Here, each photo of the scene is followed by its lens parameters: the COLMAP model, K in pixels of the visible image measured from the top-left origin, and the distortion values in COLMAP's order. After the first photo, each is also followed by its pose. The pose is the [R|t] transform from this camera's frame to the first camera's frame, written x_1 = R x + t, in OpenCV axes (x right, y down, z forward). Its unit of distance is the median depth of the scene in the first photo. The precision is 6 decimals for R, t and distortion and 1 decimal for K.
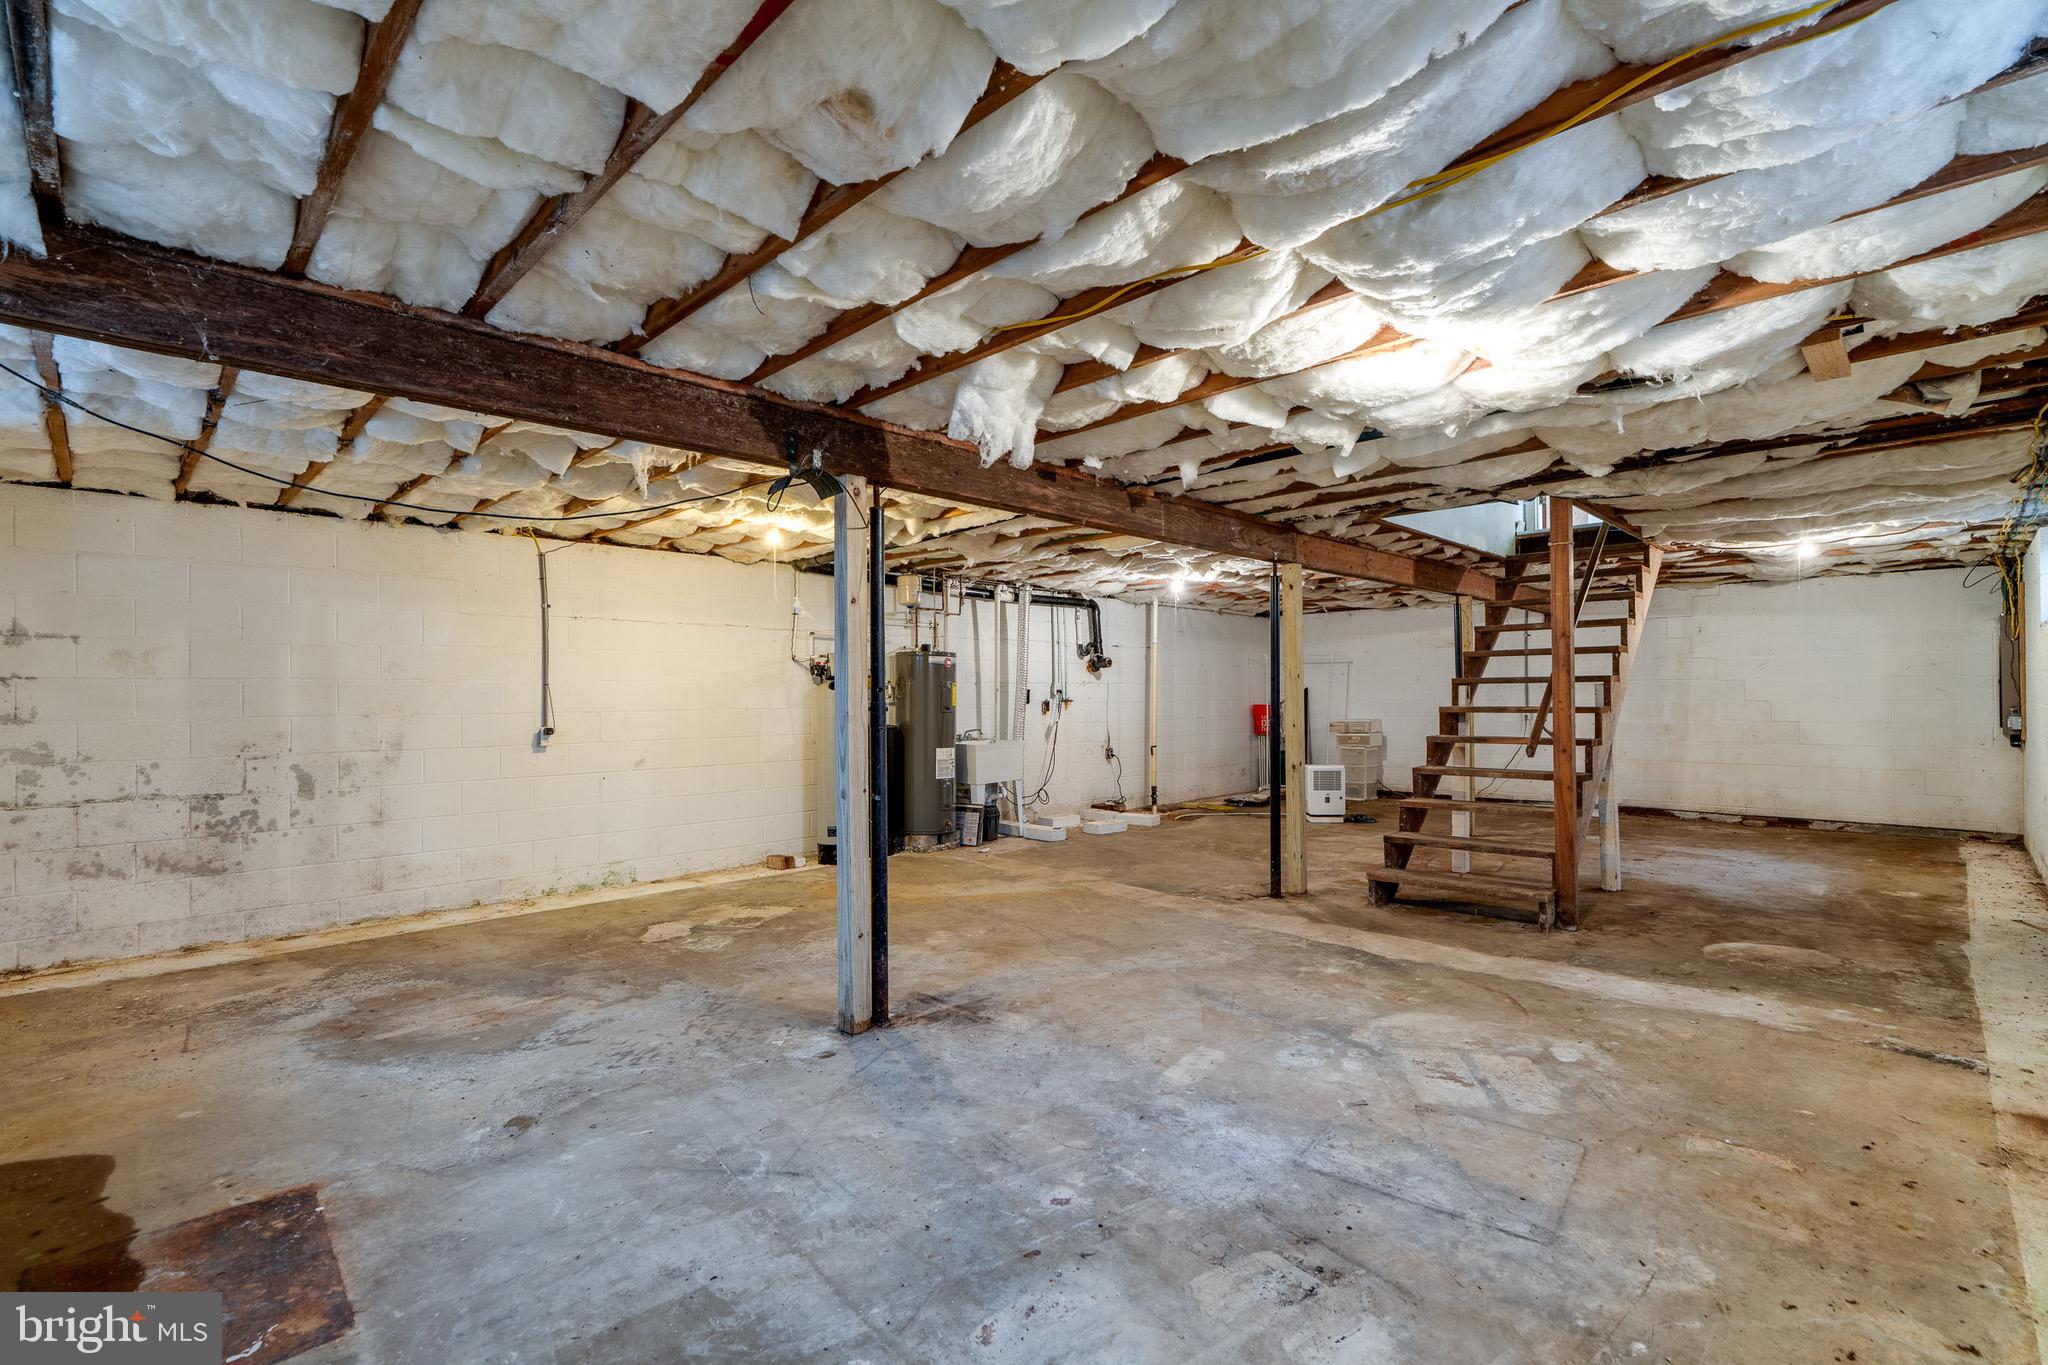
lens RADIAL K [[927.4, 0, 1020.0], [0, 927.4, 688.4], [0, 0, 1]] dist [-0.008860, 0.000770]
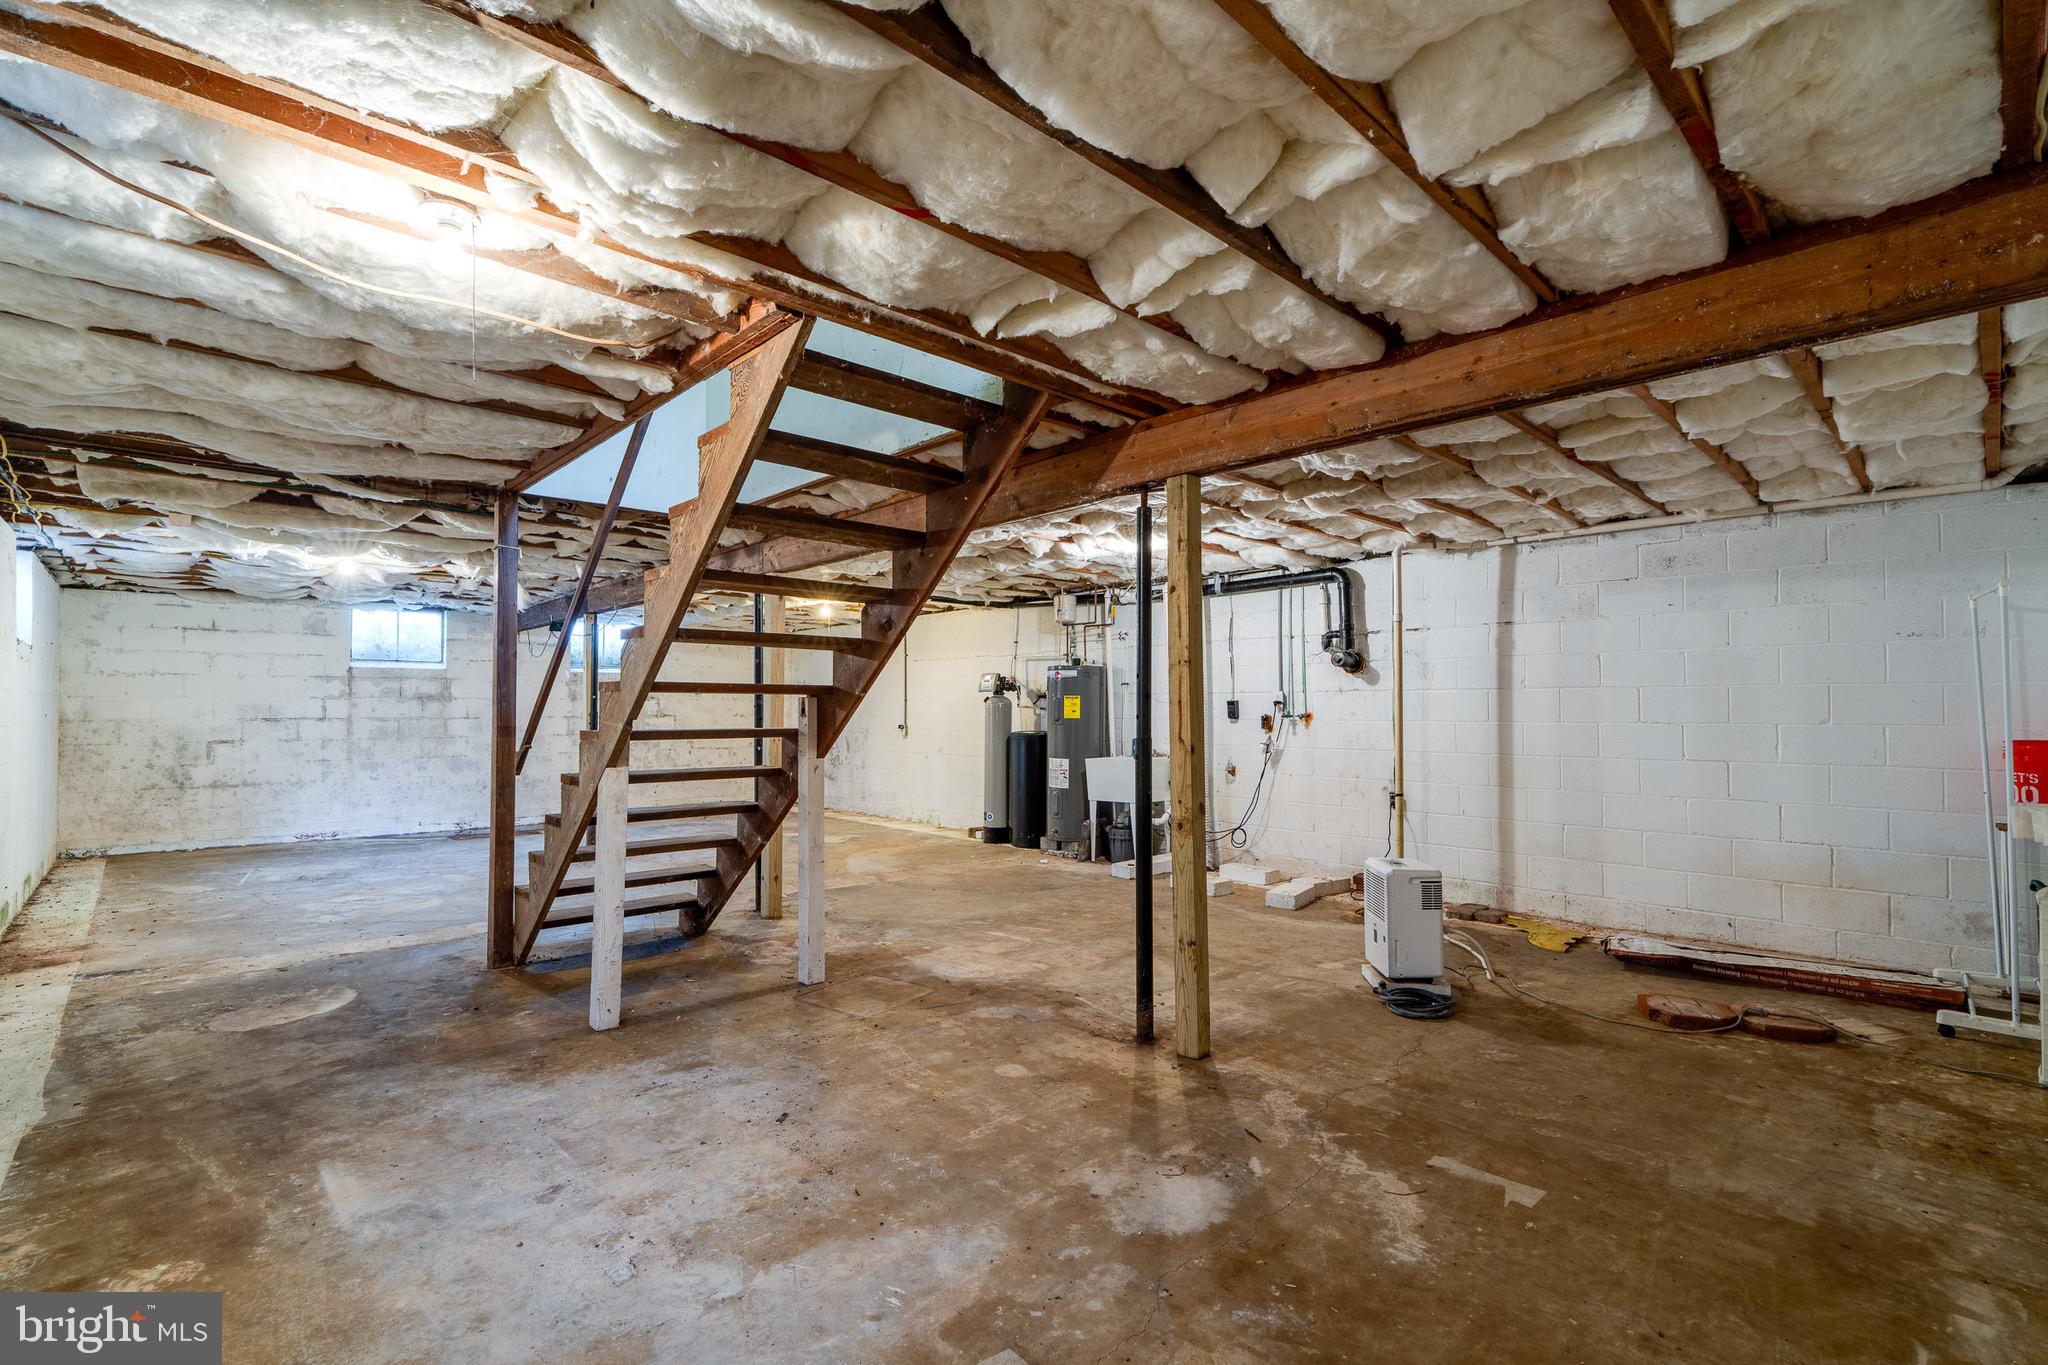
lens RADIAL K [[927.4, 0, 1020.0], [0, 927.4, 688.4], [0, 0, 1]] dist [-0.008860, 0.000770]
pose [[-0.030773, -0.012991, -0.999442, 0.960156], [0.006645, 0.999891, -0.013201, -0.000500], [0.999504, -0.007048, -0.030683, 0.989149]]
